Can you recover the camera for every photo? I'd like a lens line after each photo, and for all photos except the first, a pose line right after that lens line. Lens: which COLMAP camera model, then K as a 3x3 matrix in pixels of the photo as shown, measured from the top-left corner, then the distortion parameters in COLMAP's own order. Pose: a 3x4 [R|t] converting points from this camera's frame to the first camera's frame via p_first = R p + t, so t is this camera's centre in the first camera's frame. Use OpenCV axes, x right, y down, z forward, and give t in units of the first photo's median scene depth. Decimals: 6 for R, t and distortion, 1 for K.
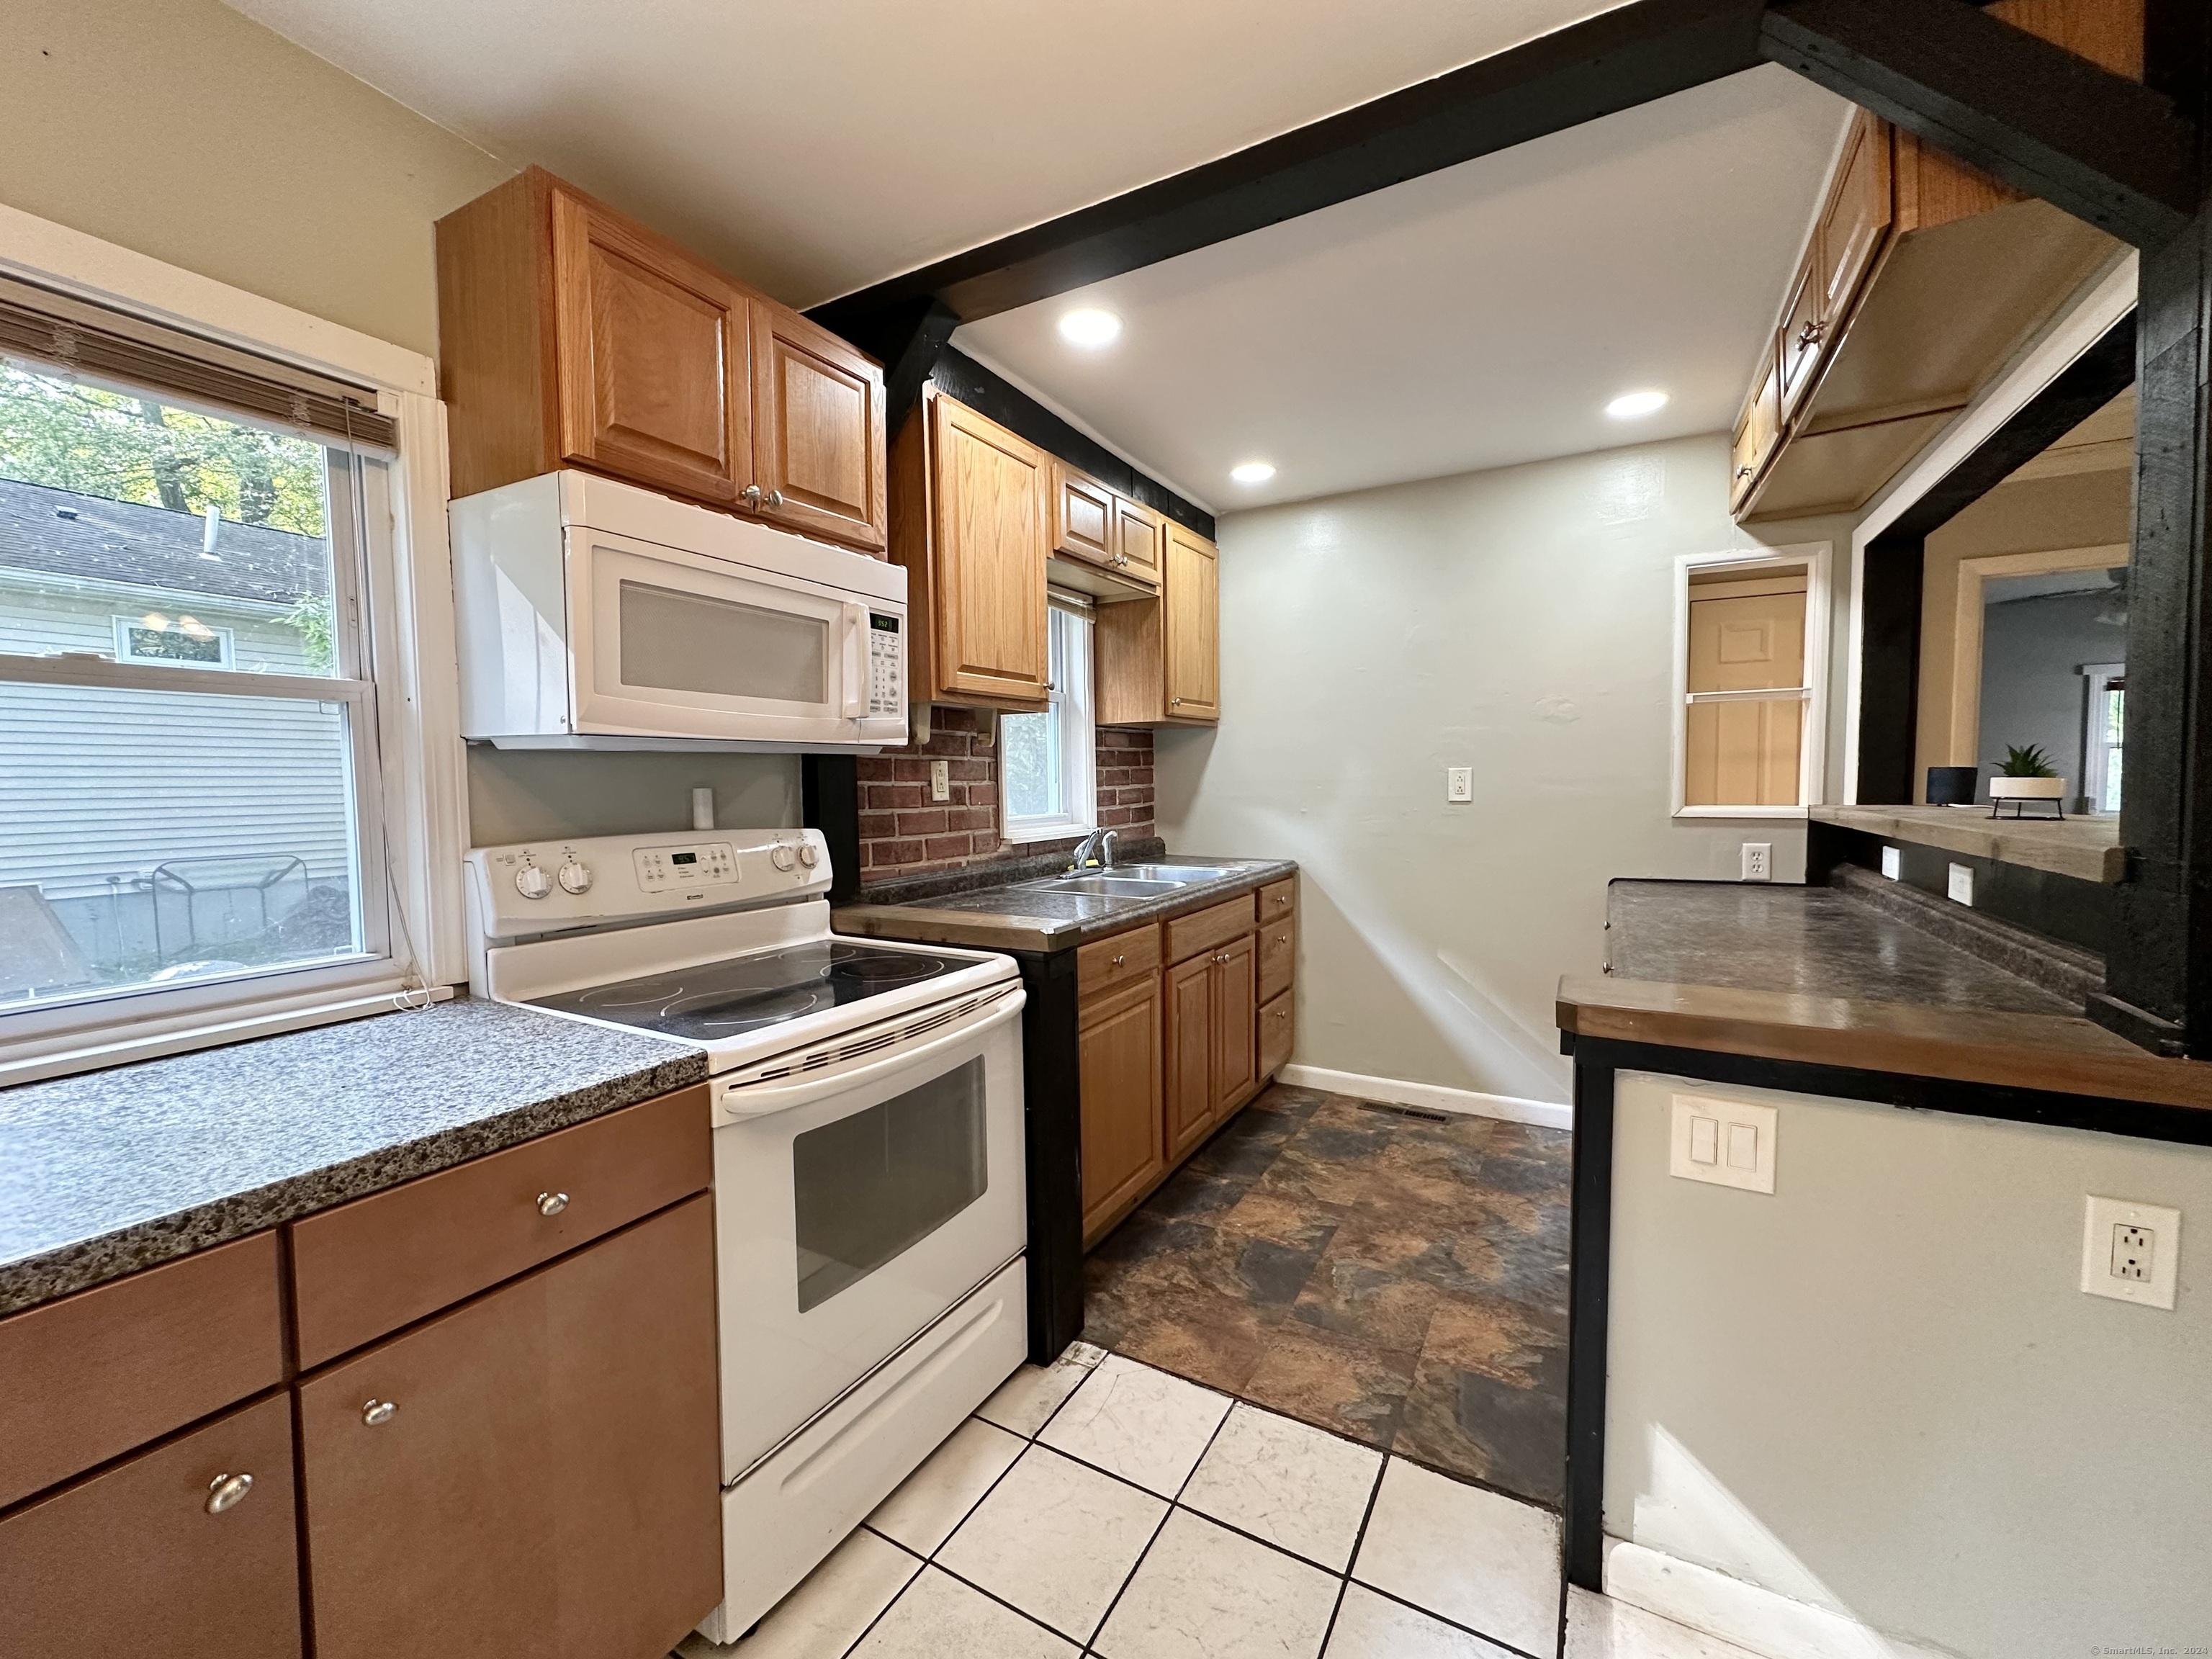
lens RADIAL K [[882.8, 0, 1110.6], [0, 882.8, 832.4], [0, 0, 1]] dist [0.001178, 0.000167]
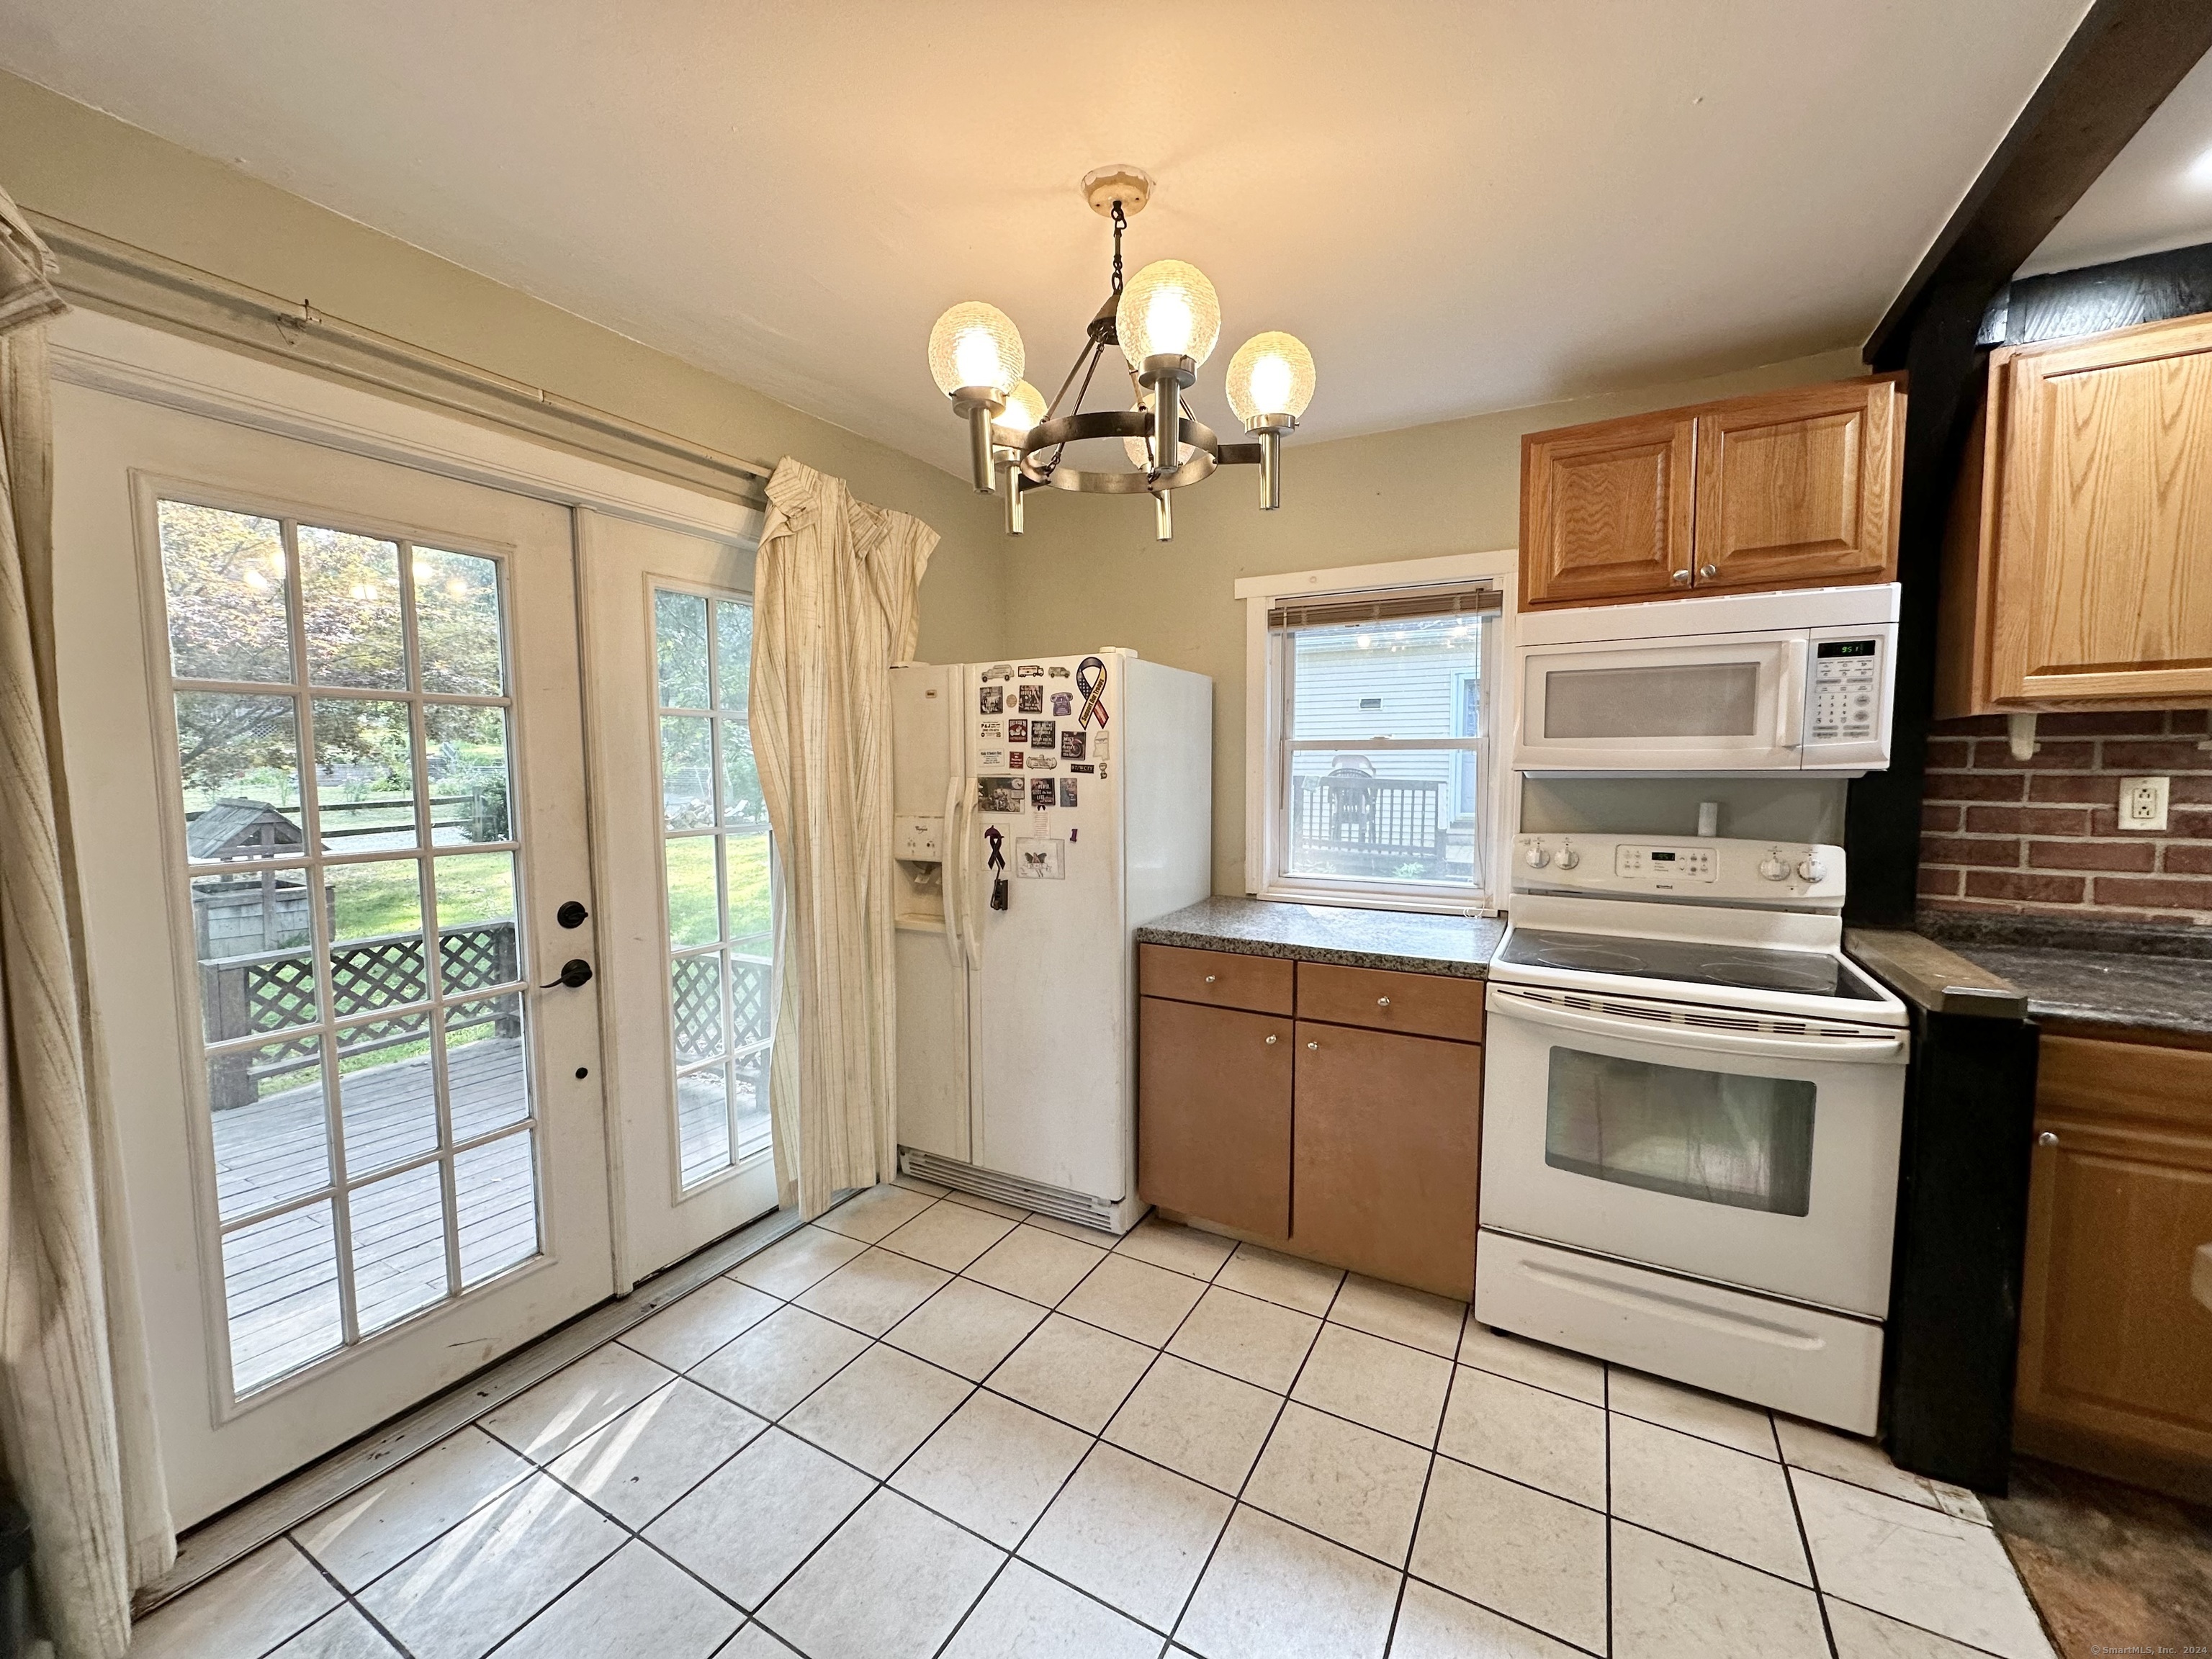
lens RADIAL K [[882.8, 0, 1110.6], [0, 882.8, 832.4], [0, 0, 1]] dist [0.001178, 0.000167]
pose [[0.012612, 0.087822, -0.996056, 0.782590], [-0.057331, 0.994560, 0.086965, -0.070396], [0.998276, 0.056008, 0.017578, 0.157251]]
